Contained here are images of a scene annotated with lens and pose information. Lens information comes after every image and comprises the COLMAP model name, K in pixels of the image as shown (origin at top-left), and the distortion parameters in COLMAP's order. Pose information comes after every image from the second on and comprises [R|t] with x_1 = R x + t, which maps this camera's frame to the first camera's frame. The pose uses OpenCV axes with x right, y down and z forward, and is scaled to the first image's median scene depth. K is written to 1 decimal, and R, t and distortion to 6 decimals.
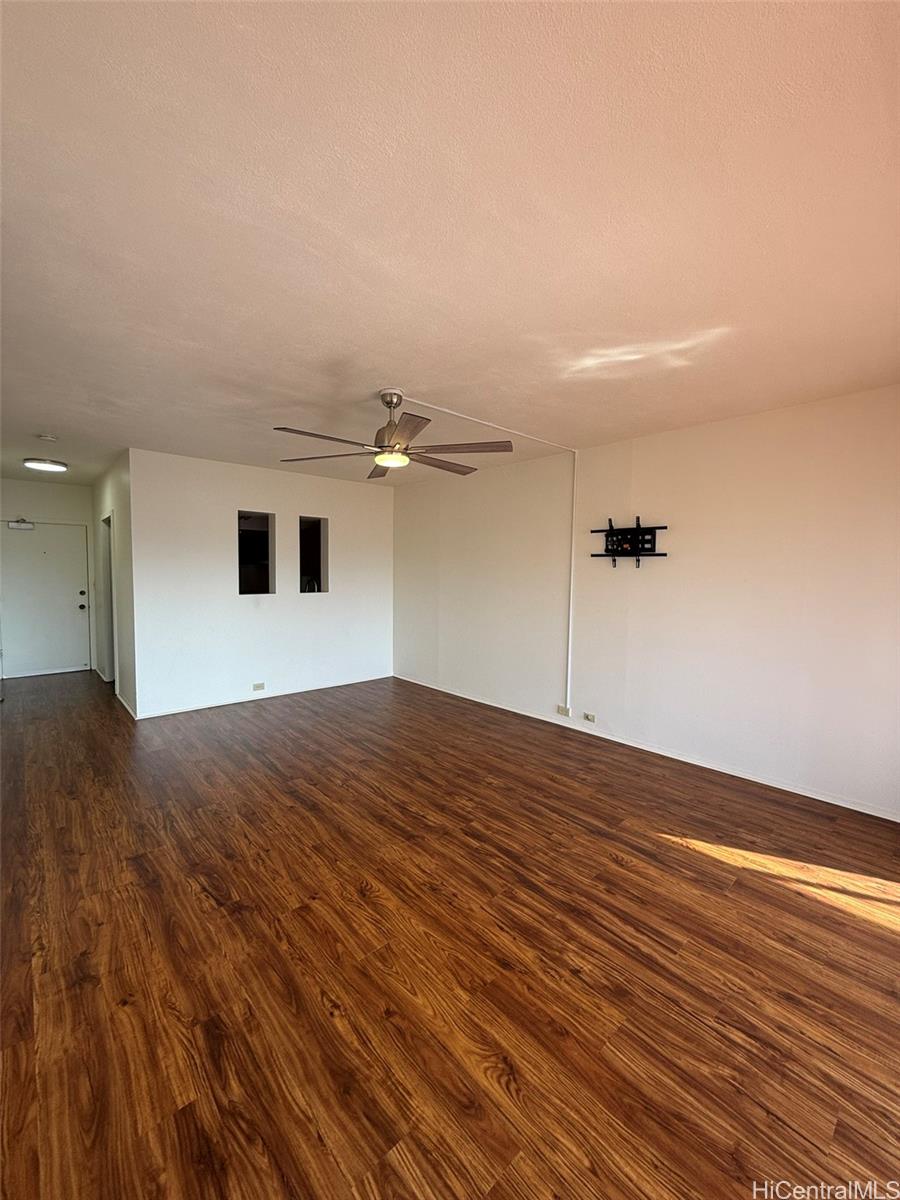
lens RADIAL K [[480.3, 0, 453.8], [0, 480.3, 597.9], [0, 0, 1]] dist [-0.002129, 0.000799]
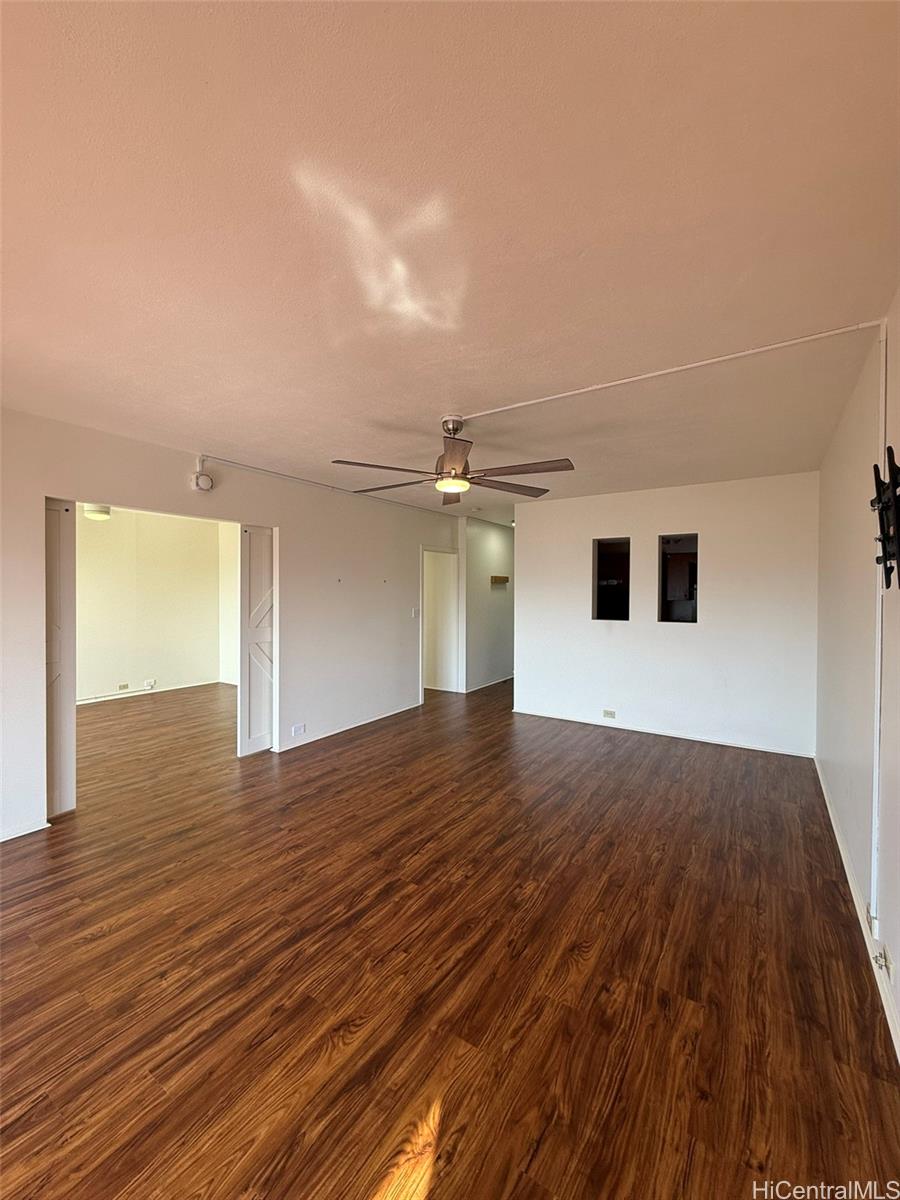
lens RADIAL K [[480.3, 0, 451.5], [0, 480.3, 598.2], [0, 0, 1]] dist [-0.002129, 0.000799]
pose [[0.243069, 0.003986, -0.970001, 1.008551], [-0.056854, 0.998331, -0.010145, -0.052811], [0.968341, 0.057614, 0.242890, 0.924286]]
